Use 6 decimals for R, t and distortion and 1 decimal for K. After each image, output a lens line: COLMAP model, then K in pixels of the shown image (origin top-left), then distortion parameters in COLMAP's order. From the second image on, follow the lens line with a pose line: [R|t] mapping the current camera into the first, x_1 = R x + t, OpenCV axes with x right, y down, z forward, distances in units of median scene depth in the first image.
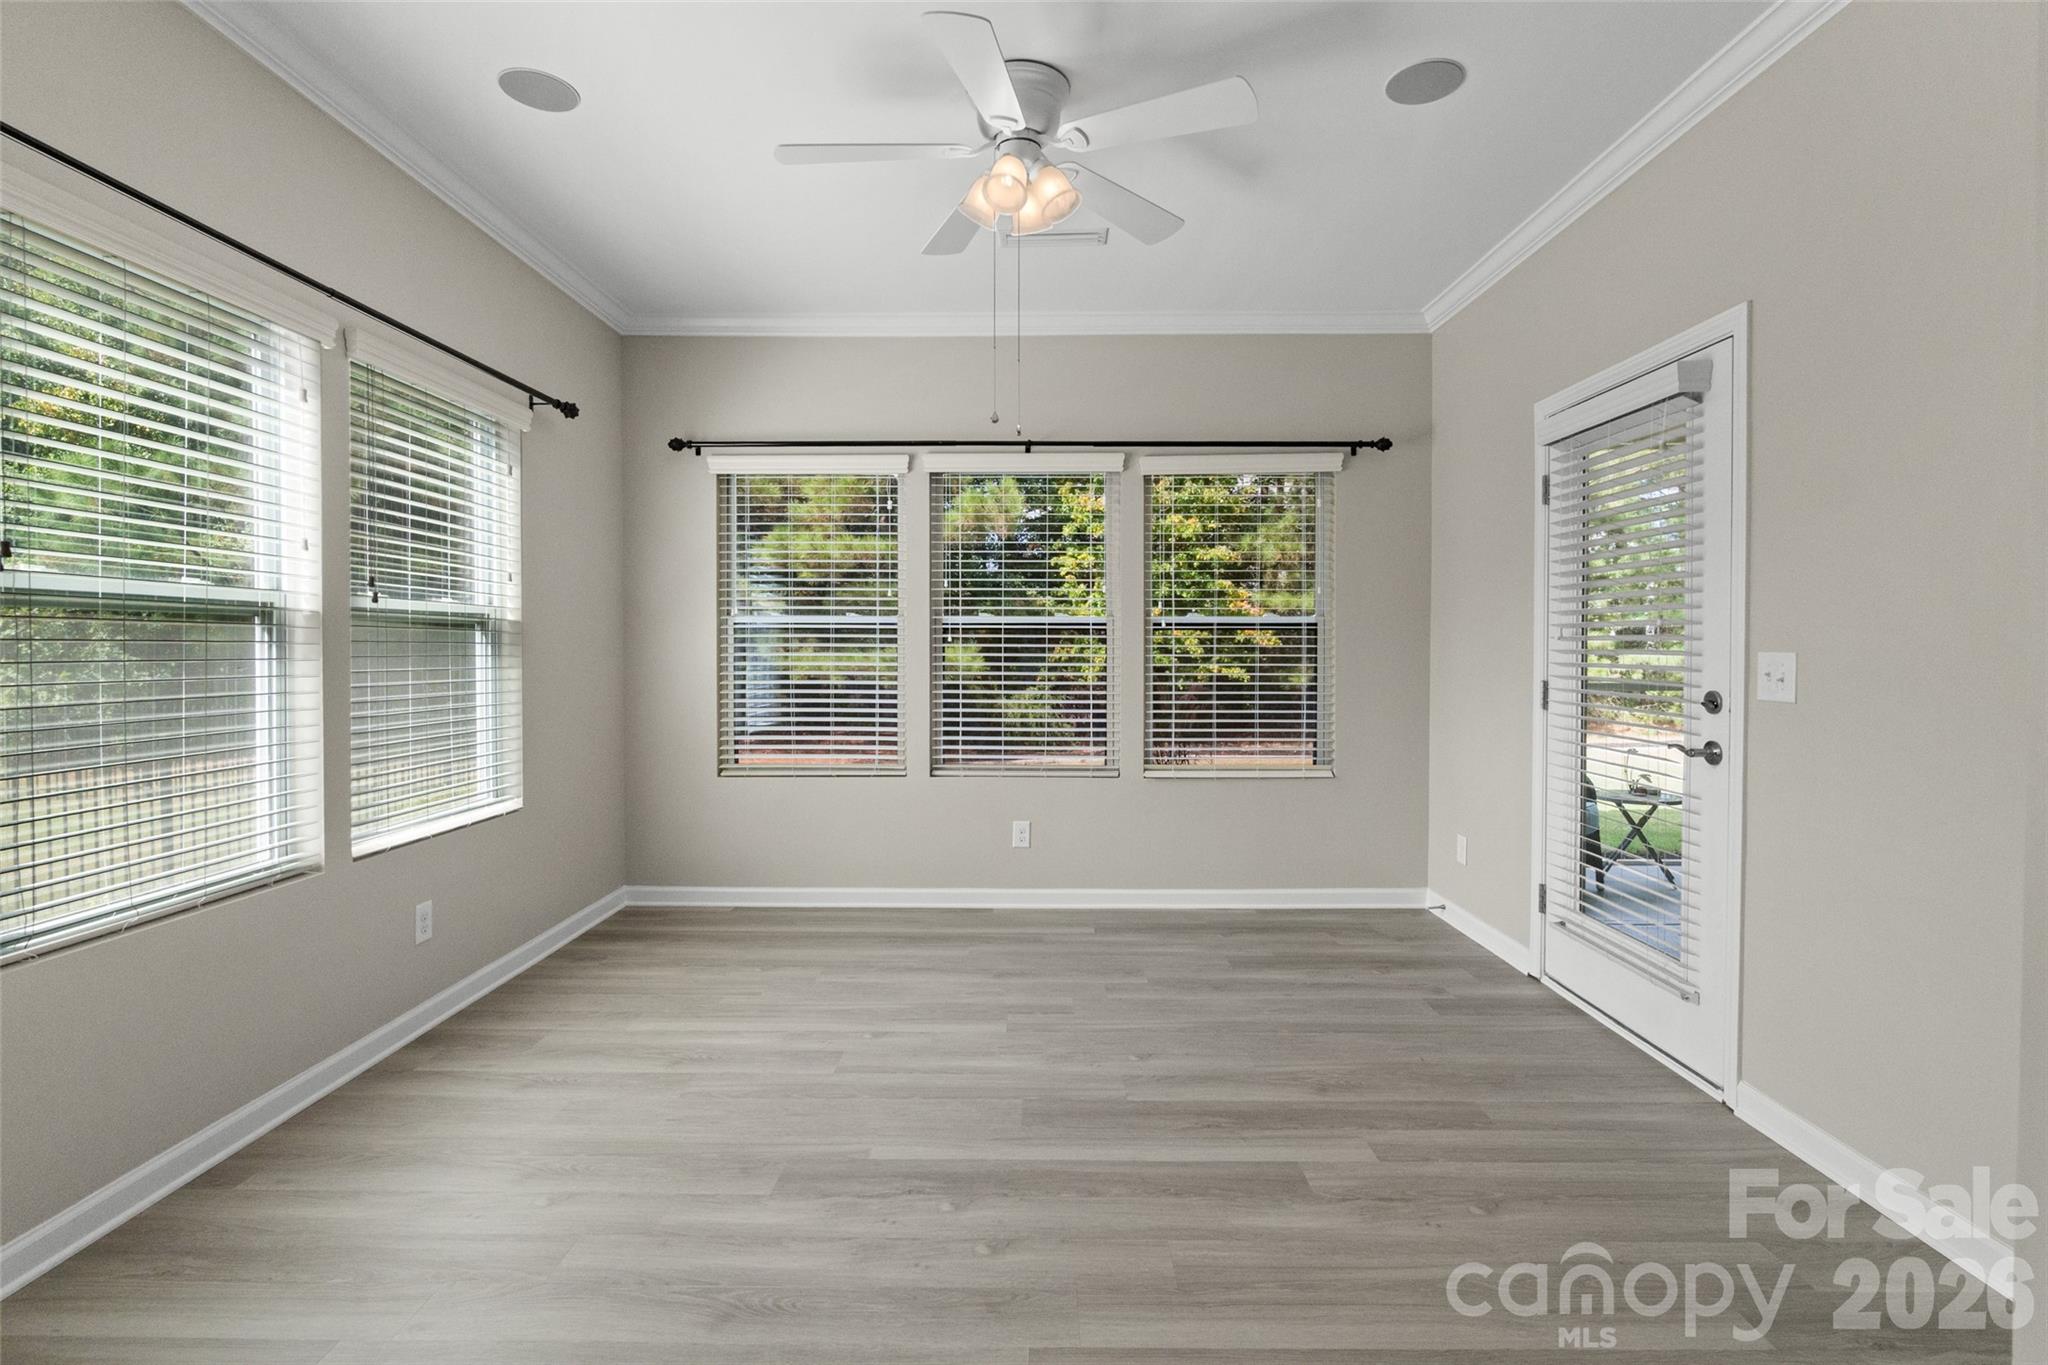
lens RADIAL K [[957.7, 0, 1023.8], [0, 957.7, 660.0], [0, 0, 1]] dist [-0.009647, 0.000051]
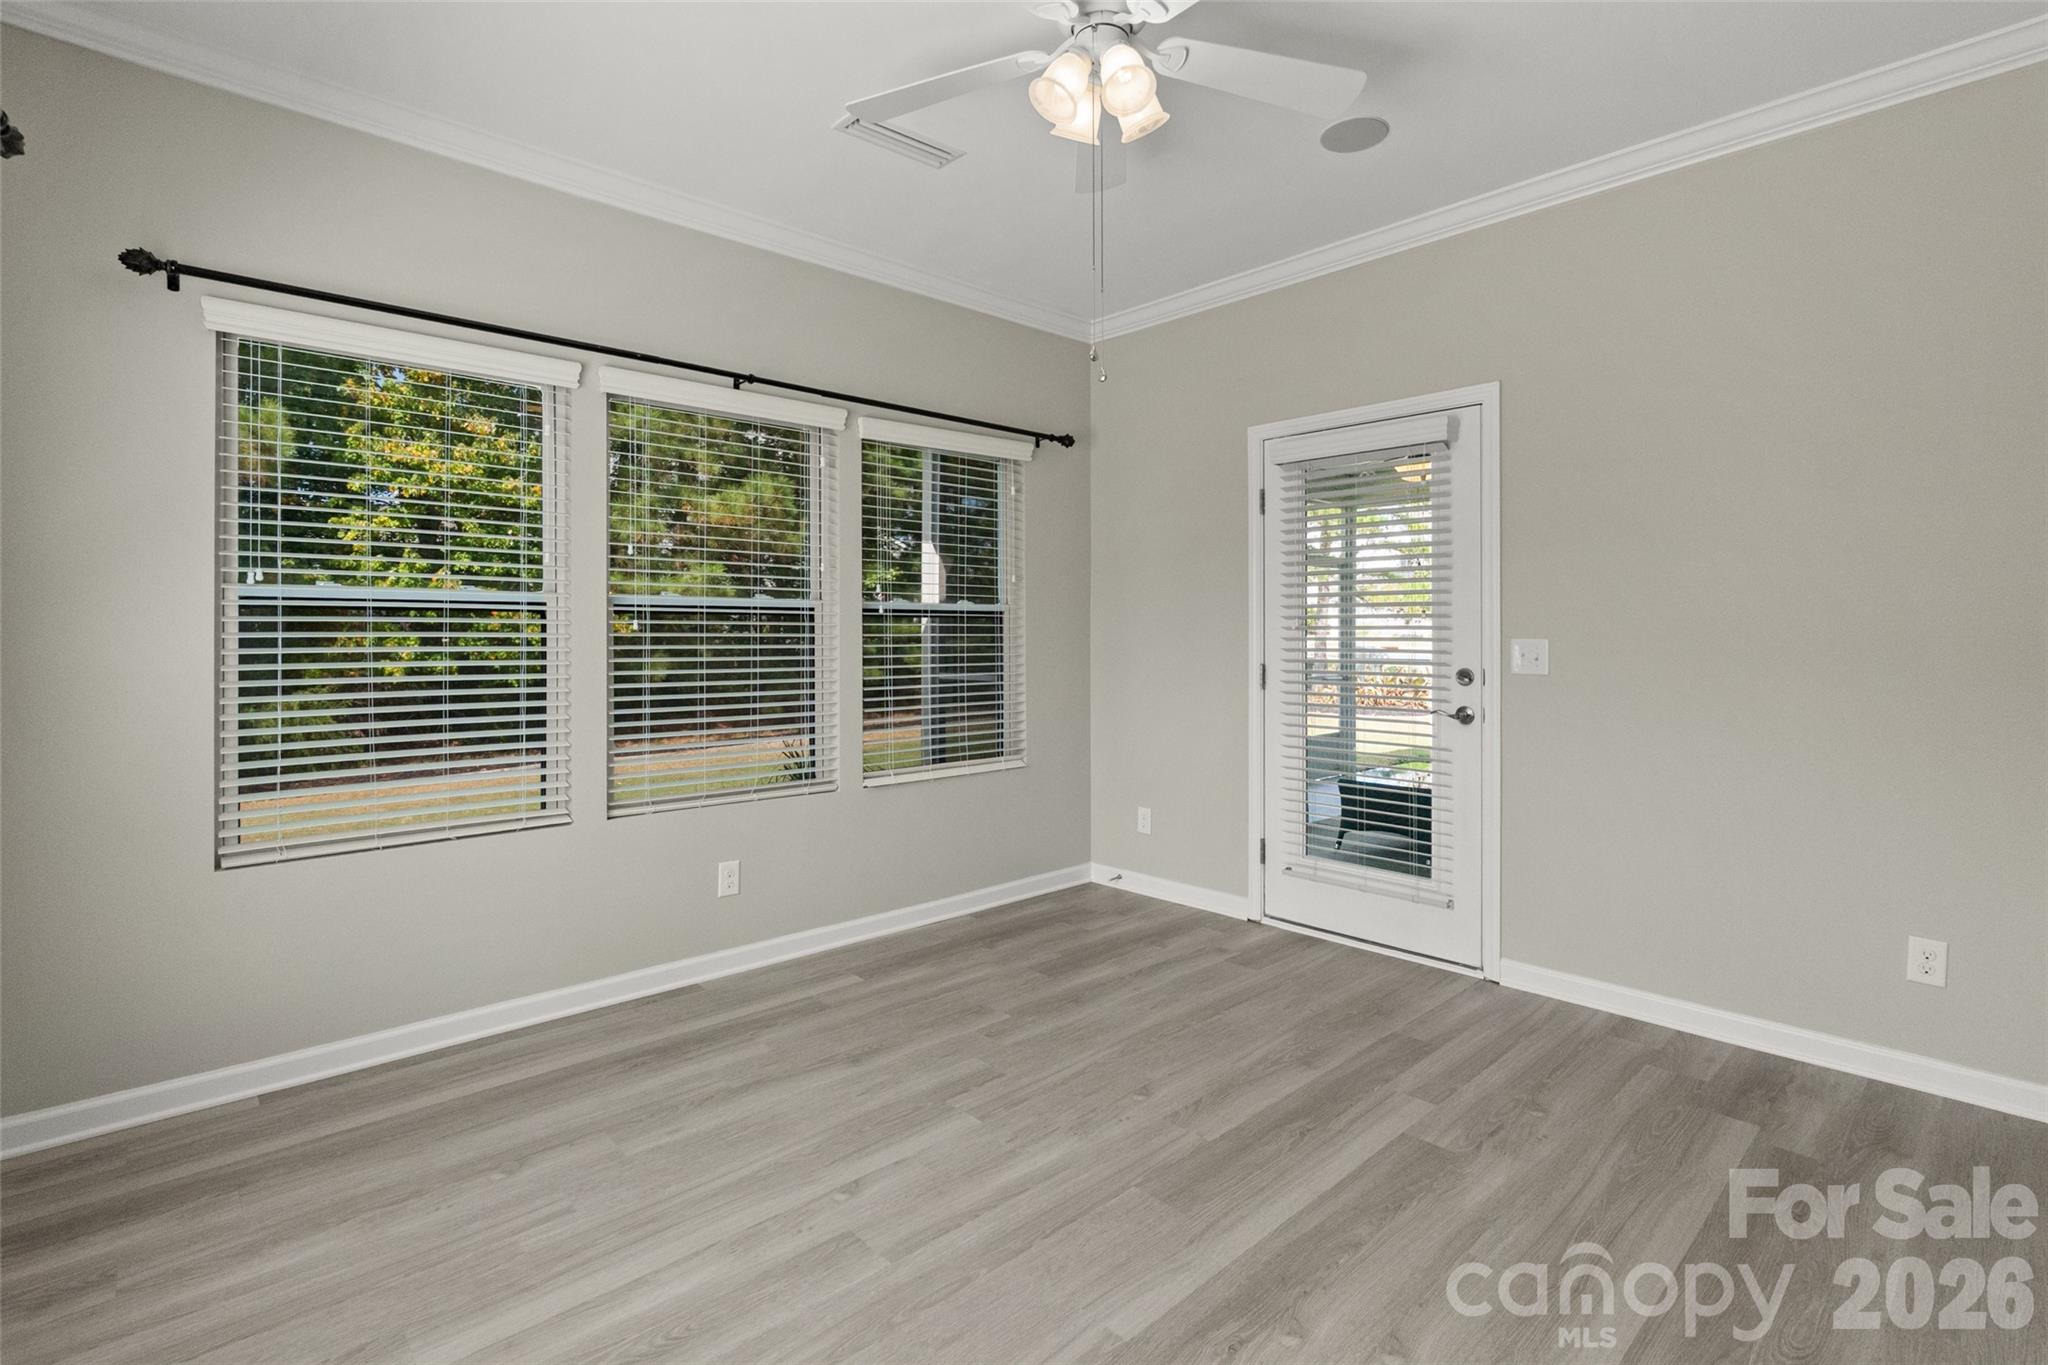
lens RADIAL K [[974.6, 0, 1023.3], [0, 974.6, 626.2], [0, 0, 1]] dist [-0.006564, 0.000701]
pose [[0.716010, 0.004634, 0.698074, -0.505890], [0.011363, 0.999768, -0.018292, -0.006306], [-0.697997, 0.021030, 0.715792, 0.352592]]
